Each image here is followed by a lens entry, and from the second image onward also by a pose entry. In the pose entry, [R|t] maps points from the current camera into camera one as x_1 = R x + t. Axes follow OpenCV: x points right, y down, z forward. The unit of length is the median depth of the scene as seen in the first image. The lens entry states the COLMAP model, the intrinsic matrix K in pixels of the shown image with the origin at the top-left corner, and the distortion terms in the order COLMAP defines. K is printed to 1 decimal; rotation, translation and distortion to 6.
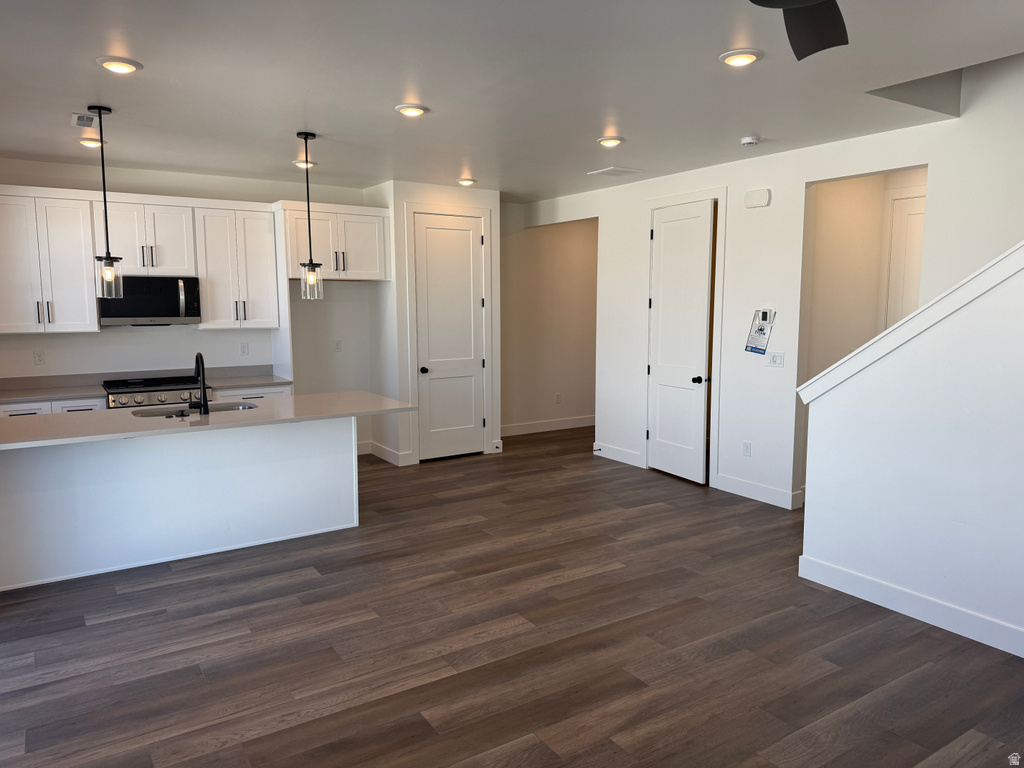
lens RADIAL K [[715.6, 0, 512.0], [0, 715.6, 384.0], [0, 0, 1]] dist [0.090328, -0.118291]
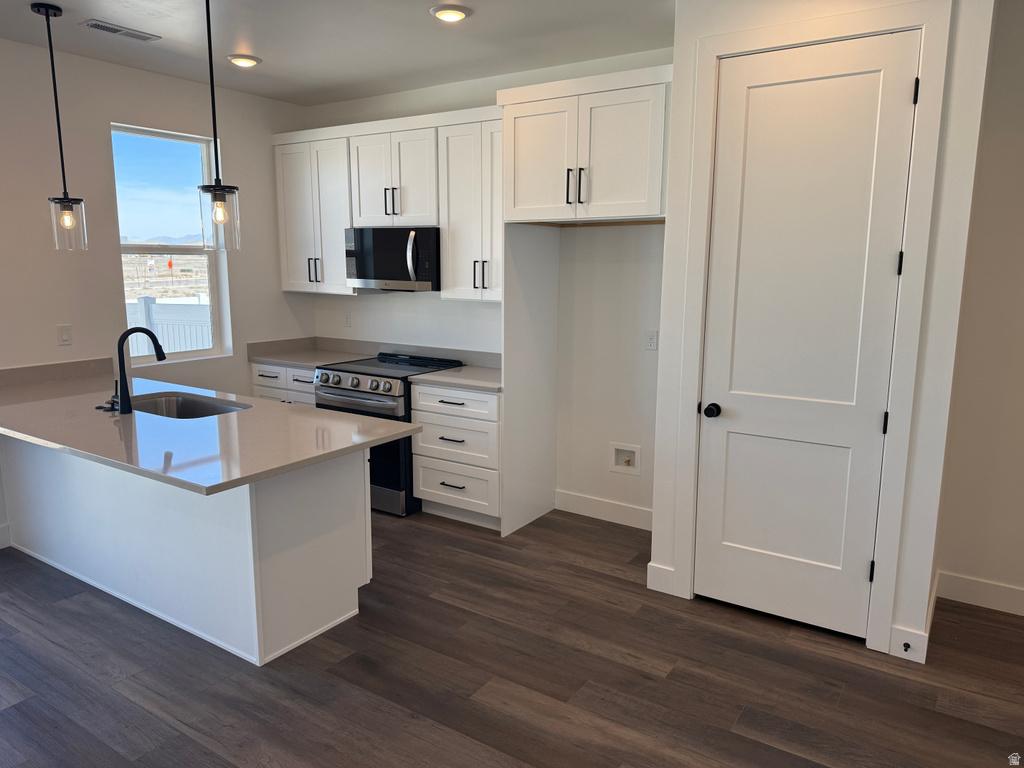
lens RADIAL K [[715.6, 0, 512.0], [0, 715.6, 384.0], [0, 0, 1]] dist [0.090328, -0.118291]
pose [[0.390256, 0.156635, -0.907285, 0.340260], [-0.116456, 0.985906, 0.120116, -0.107234], [0.913312, 0.058783, 0.402996, 0.970228]]
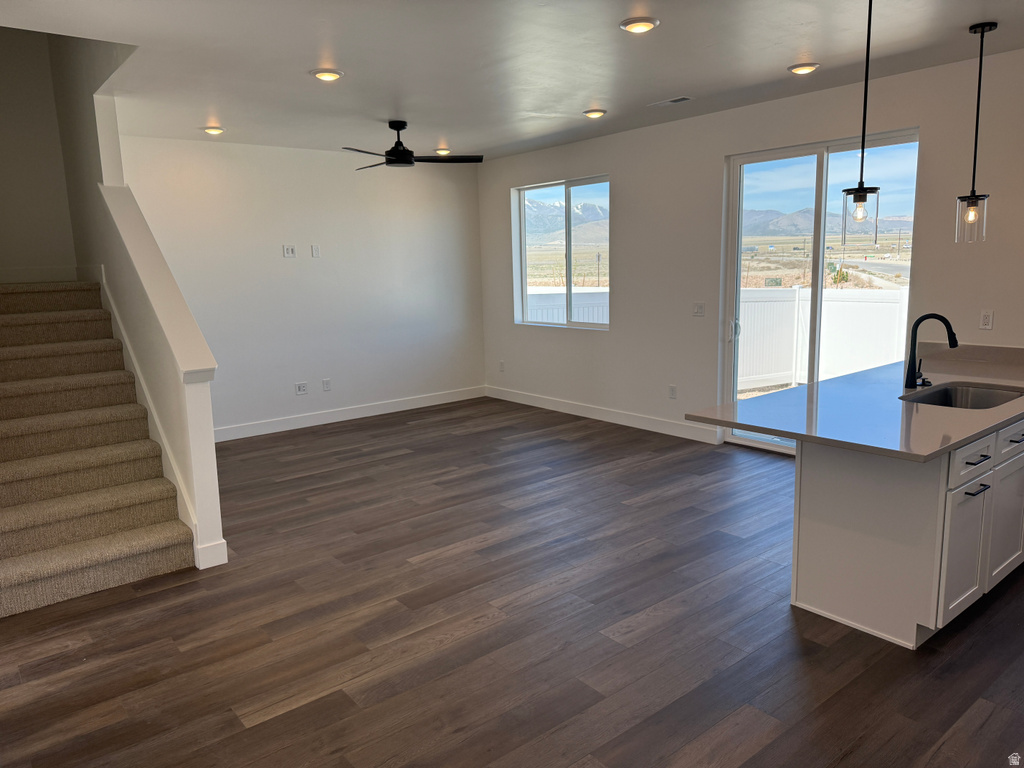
lens RADIAL K [[715.6, 0, 512.0], [0, 715.6, 384.0], [0, 0, 1]] dist [0.090328, -0.118291]
pose [[-0.994664, 0.047720, -0.091470, 0.086922], [0.019695, 0.958121, 0.285686, -0.186732], [0.101272, 0.282360, -0.953948, 1.587183]]
